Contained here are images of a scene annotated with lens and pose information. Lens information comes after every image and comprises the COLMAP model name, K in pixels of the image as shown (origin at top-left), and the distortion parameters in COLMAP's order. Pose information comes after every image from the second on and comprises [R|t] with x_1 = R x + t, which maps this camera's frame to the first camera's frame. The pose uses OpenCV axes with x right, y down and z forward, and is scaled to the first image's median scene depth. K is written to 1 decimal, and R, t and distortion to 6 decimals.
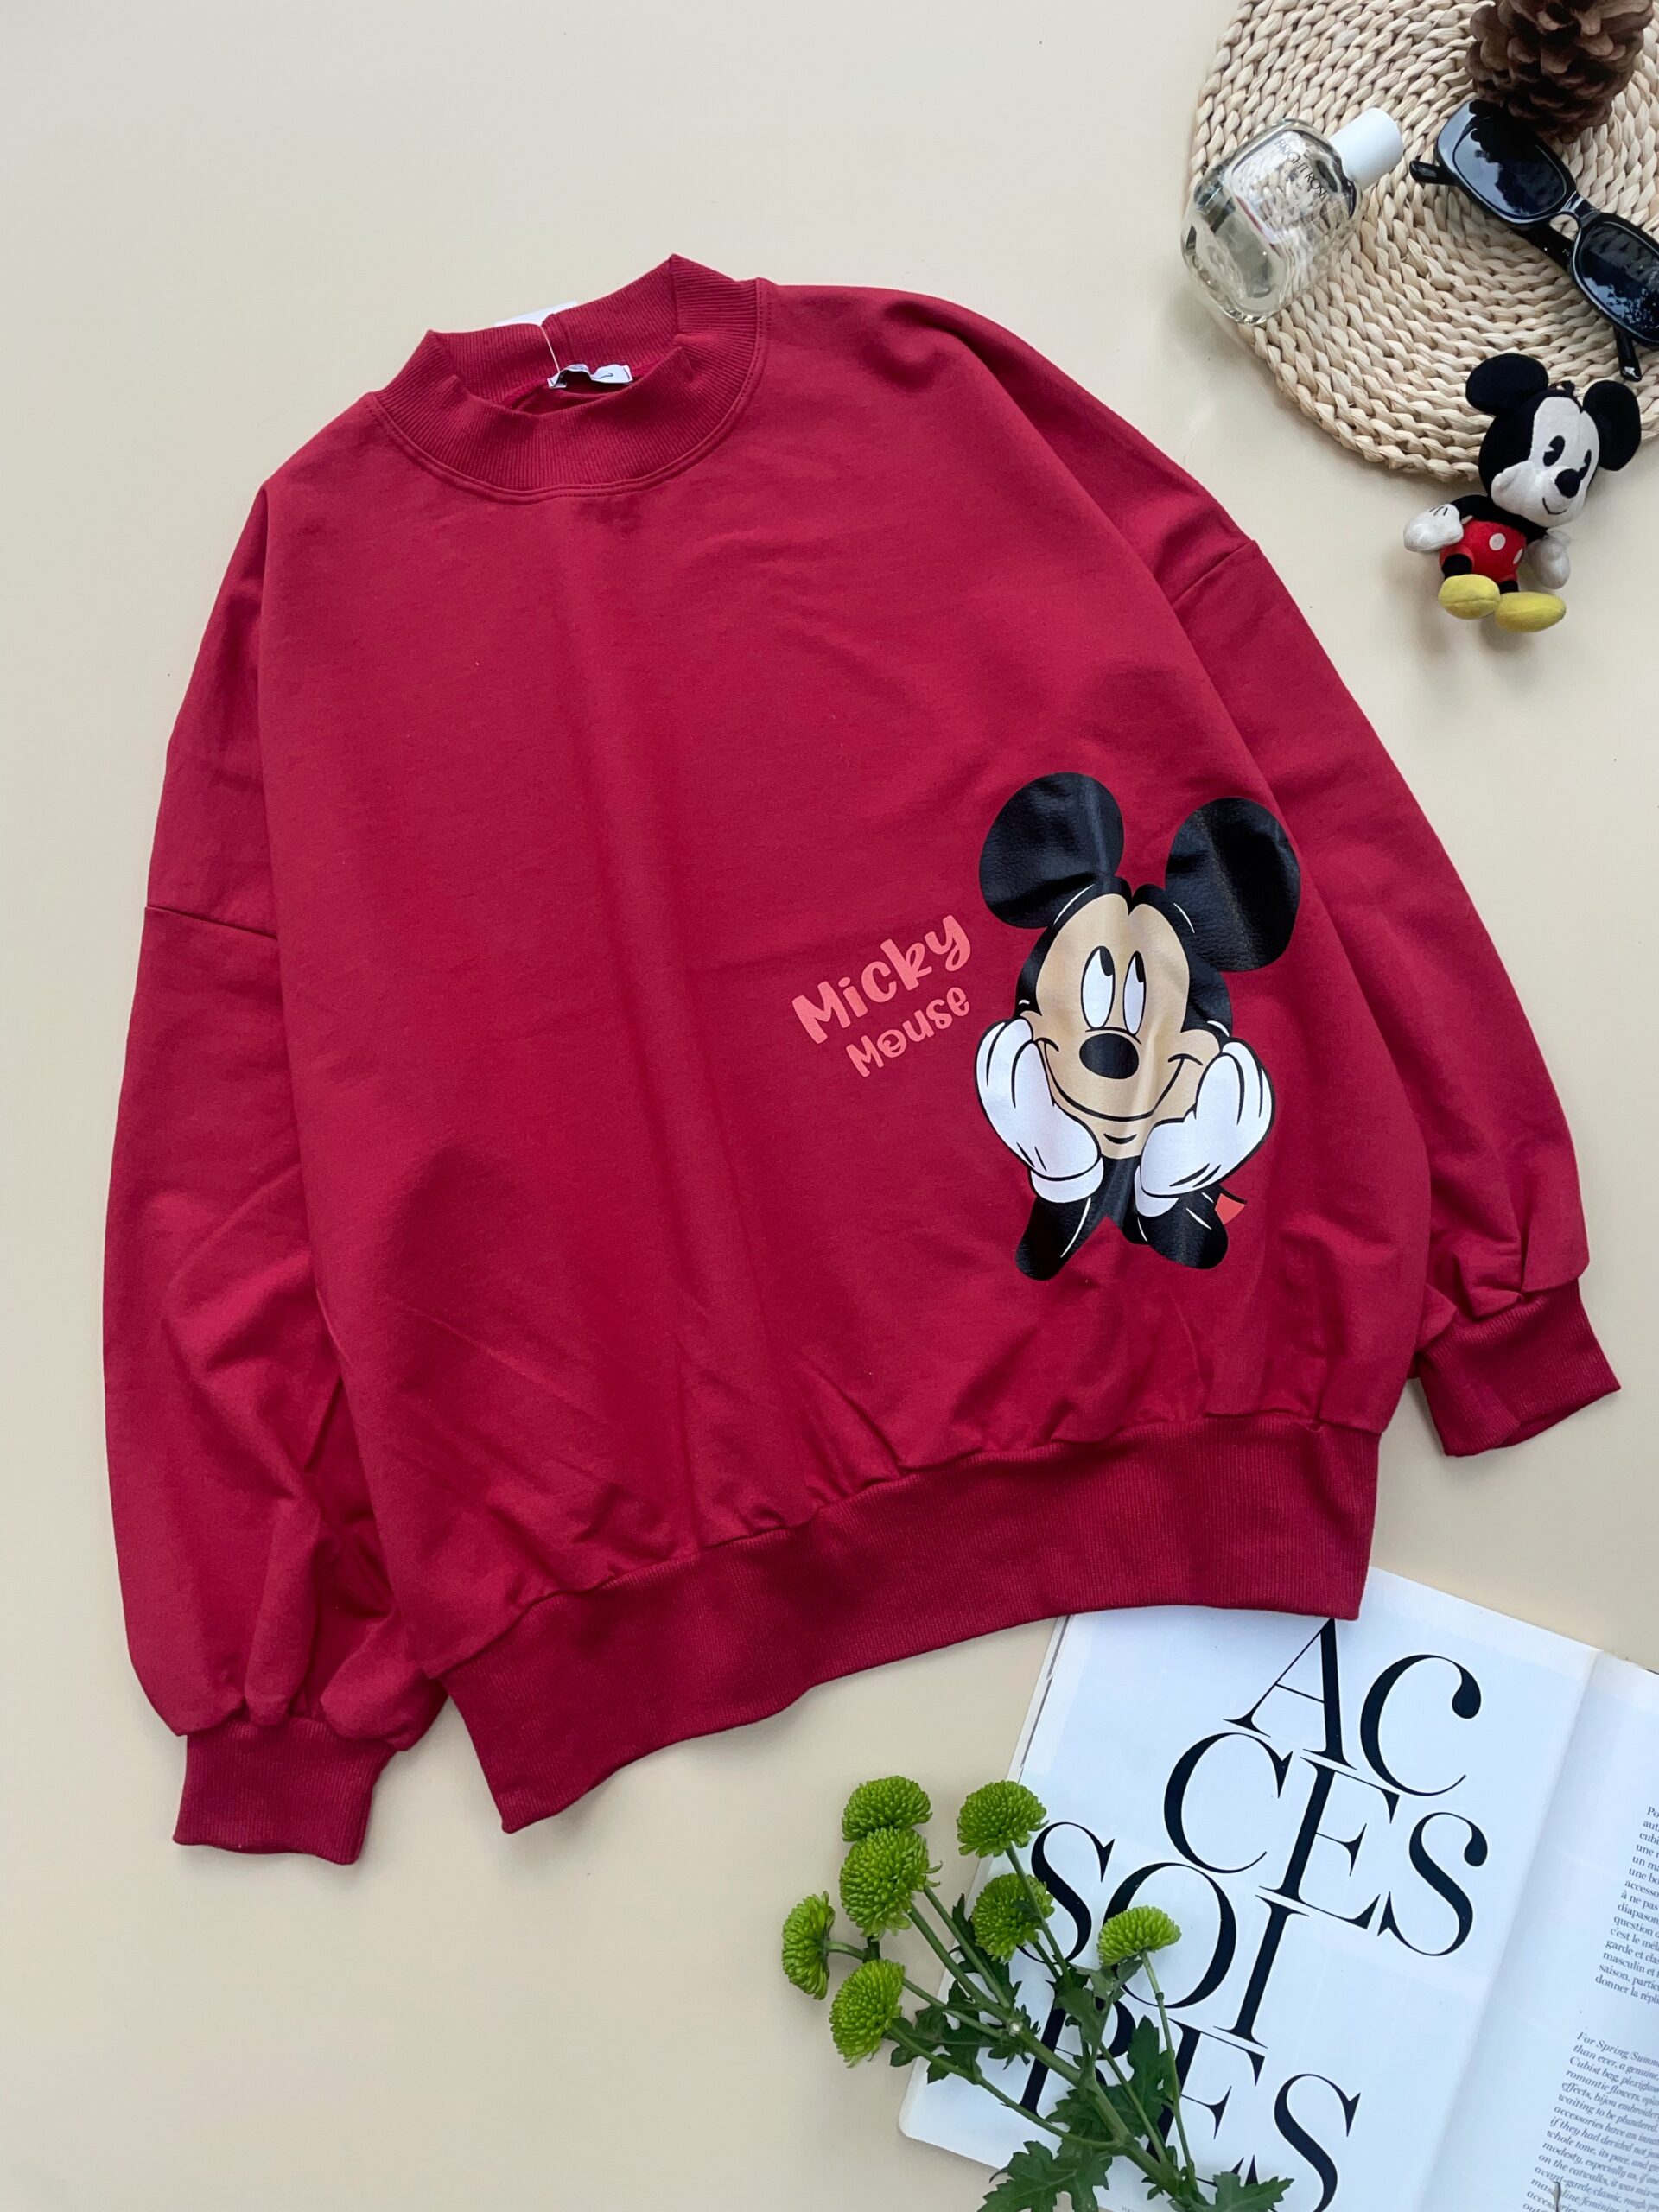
lens RADIAL K [[1641.8, 0, 829.5], [0, 1641.8, 1106.0], [0, 0, 1]] dist [0.079708, -0.000816]
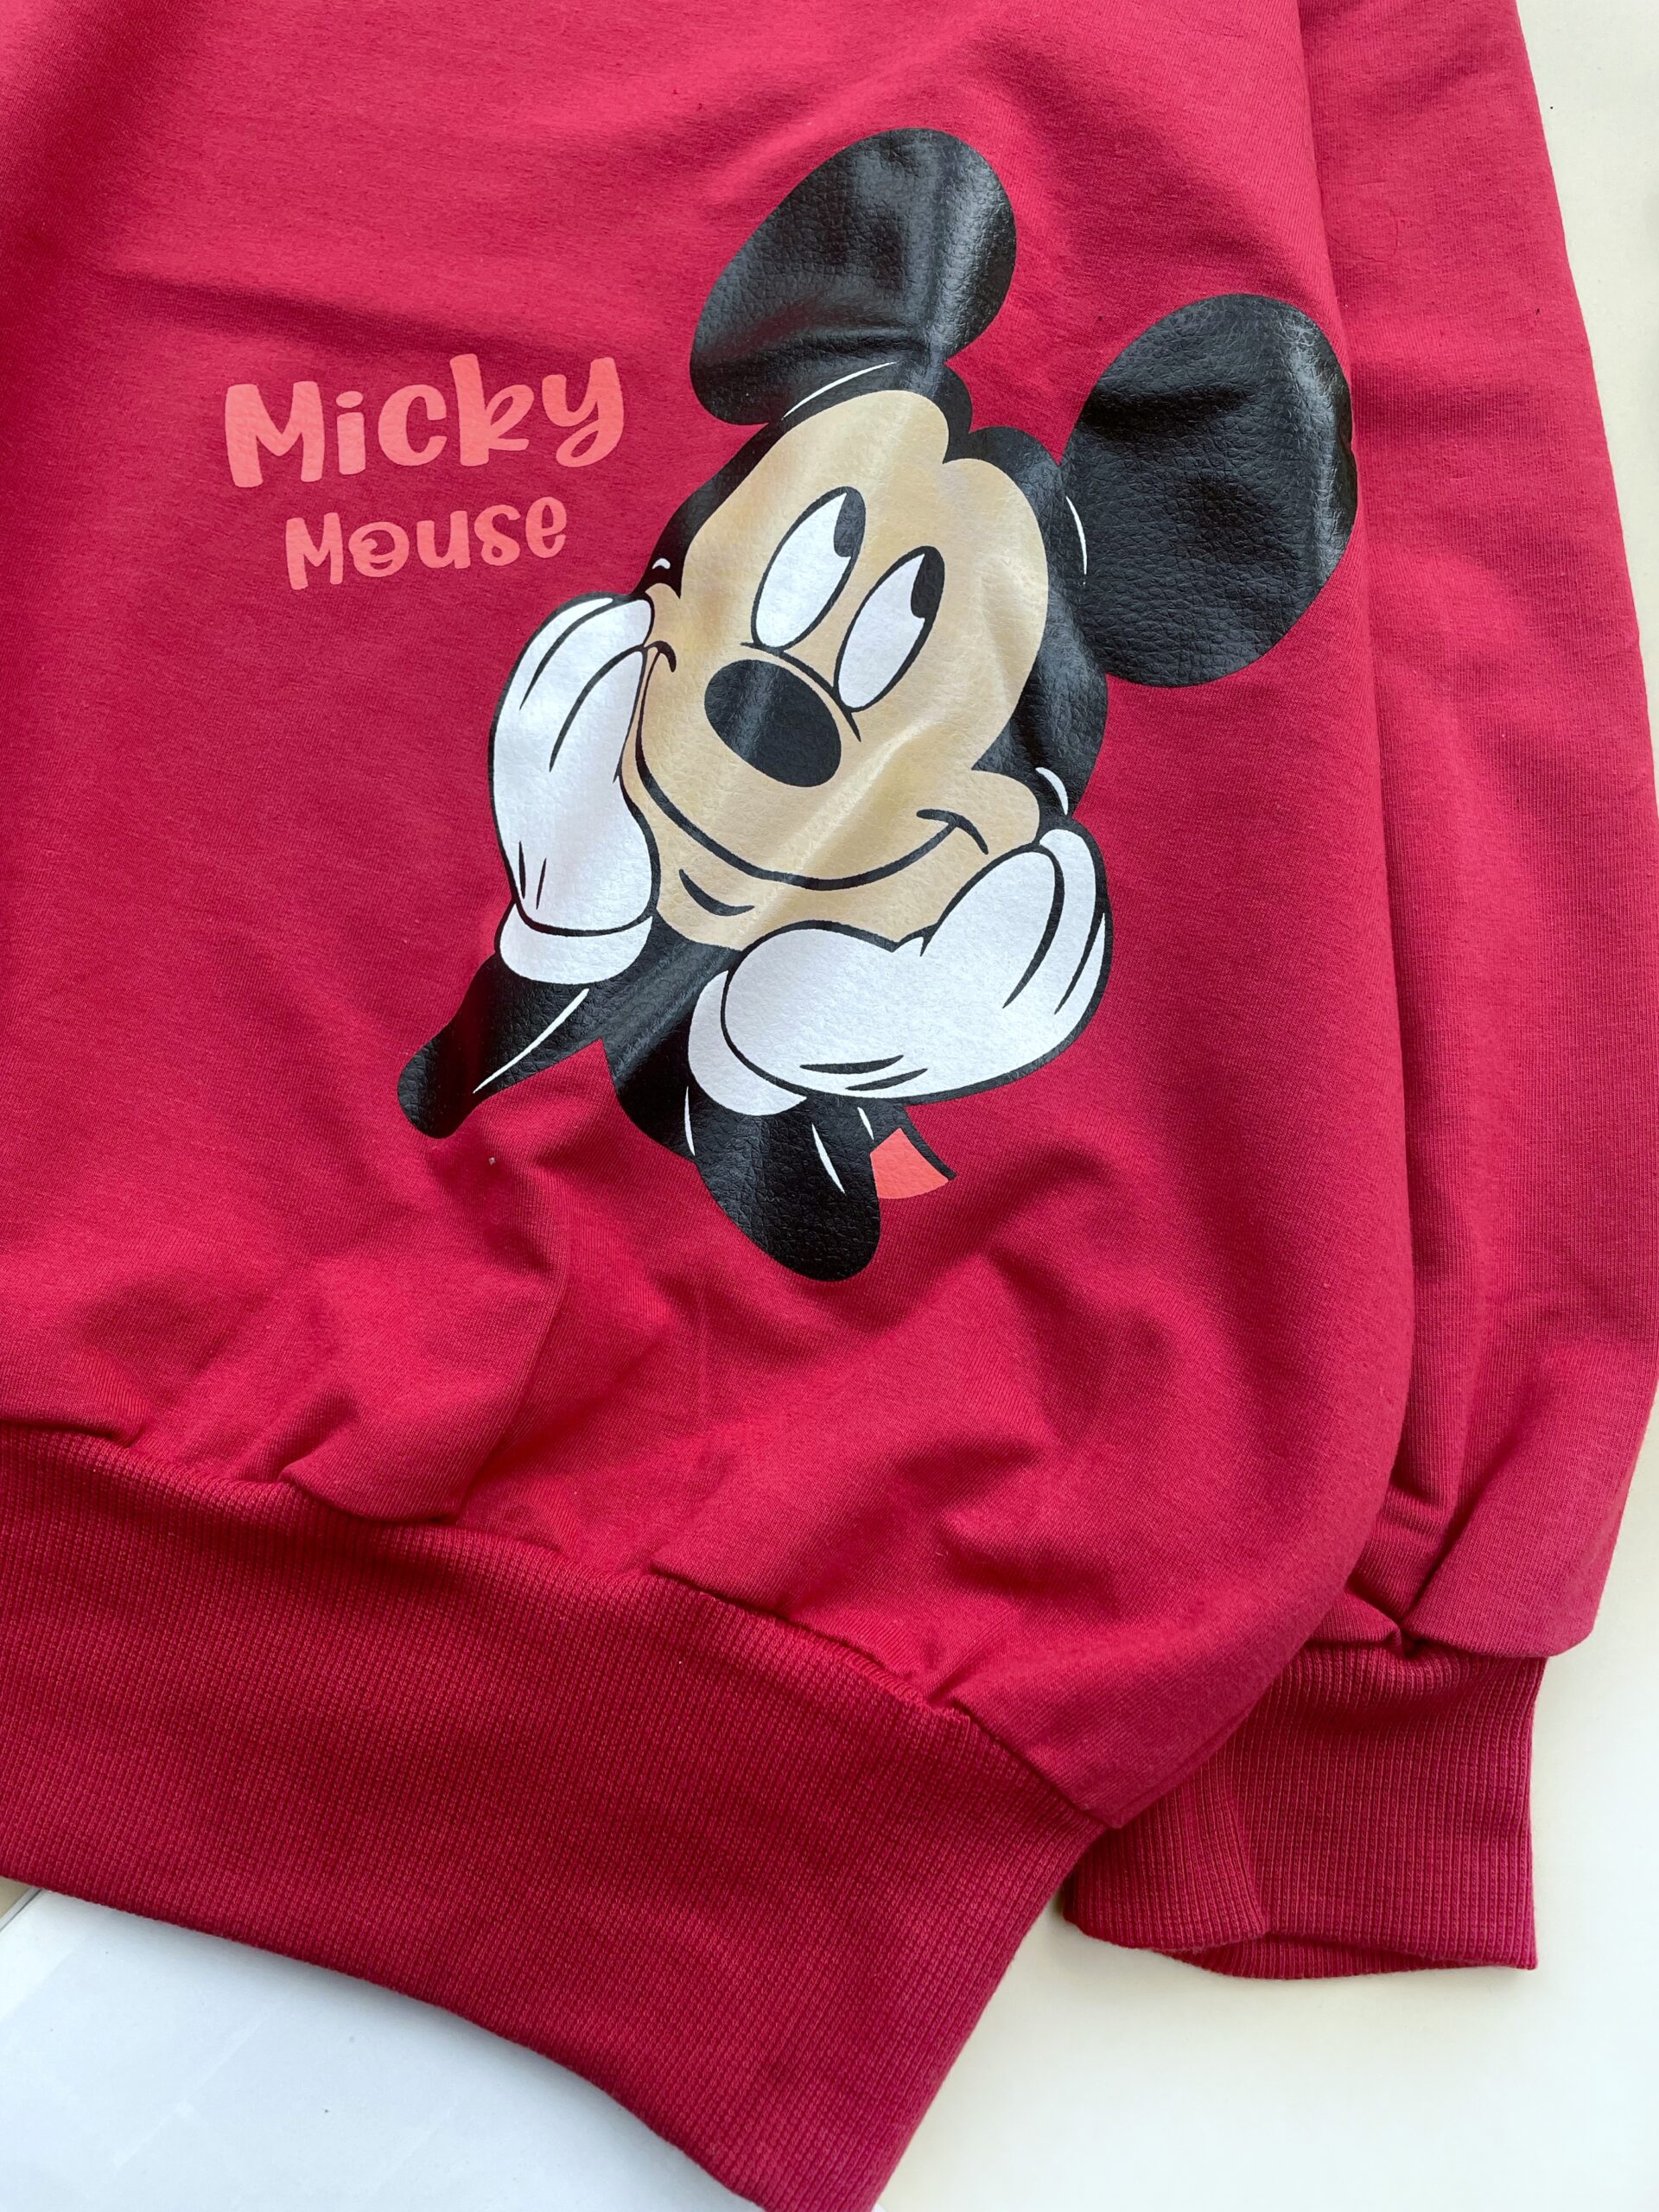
lens RADIAL K [[1641.8, 0, 829.5], [0, 1641.8, 1106.0], [0, 0, 1]] dist [0.079708, -0.000816]
pose [[0.908034, 0.417614, -0.032745, 0.236025], [-0.418807, 0.903448, -0.091560, 0.093862], [-0.008654, 0.096854, 0.995261, 0.555363]]
